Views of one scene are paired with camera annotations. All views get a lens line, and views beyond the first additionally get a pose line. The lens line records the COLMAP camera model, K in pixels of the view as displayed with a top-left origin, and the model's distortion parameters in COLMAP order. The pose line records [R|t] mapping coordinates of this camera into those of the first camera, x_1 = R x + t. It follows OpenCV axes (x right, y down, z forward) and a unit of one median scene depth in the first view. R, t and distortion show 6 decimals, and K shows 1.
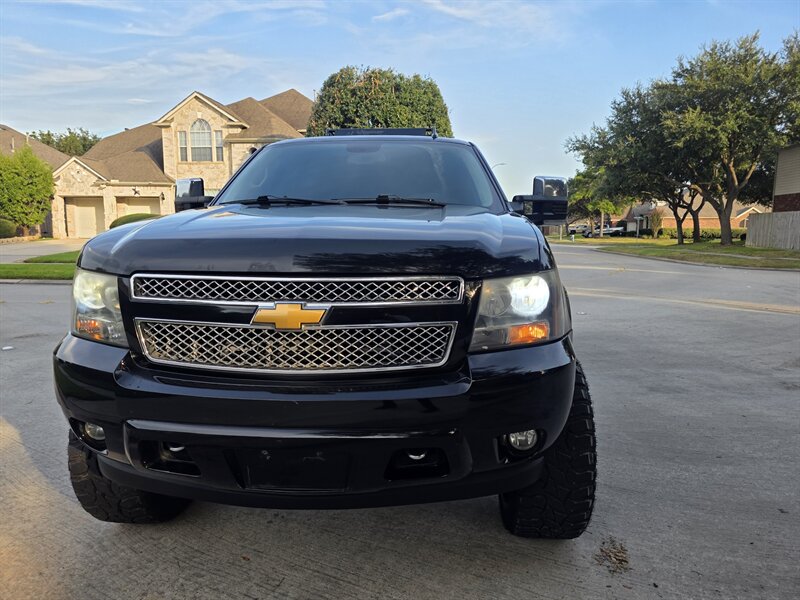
lens RADIAL K [[540.9, 0, 400.8], [0, 540.9, 296.2], [0, 0, 1]] dist [0.060374, -0.056072]
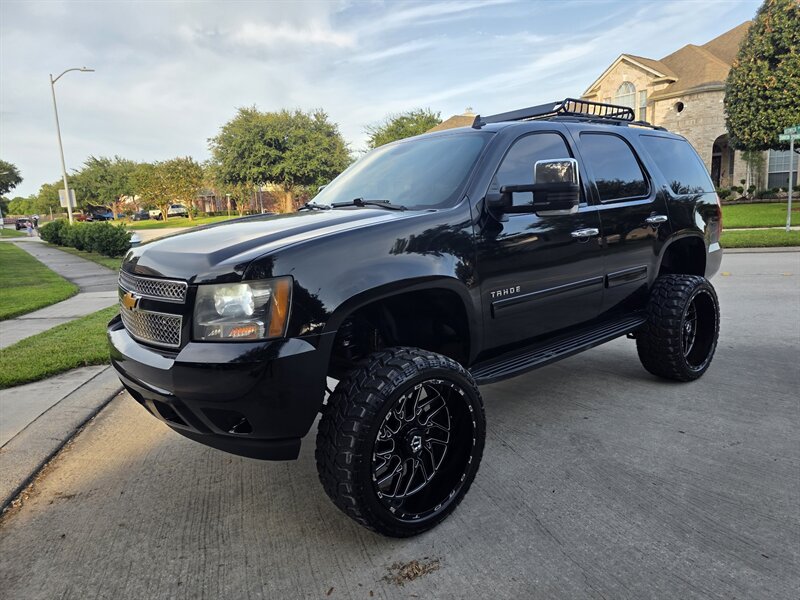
lens RADIAL K [[540.9, 0, 416.4], [0, 540.9, 298.5], [0, 0, 1]] dist [0.060374, -0.056072]
pose [[0.706699, 0.084120, -0.702495, 0.111036], [-0.034289, 0.995812, 0.084749, -0.009901], [0.706683, -0.035805, 0.706624, 0.035516]]
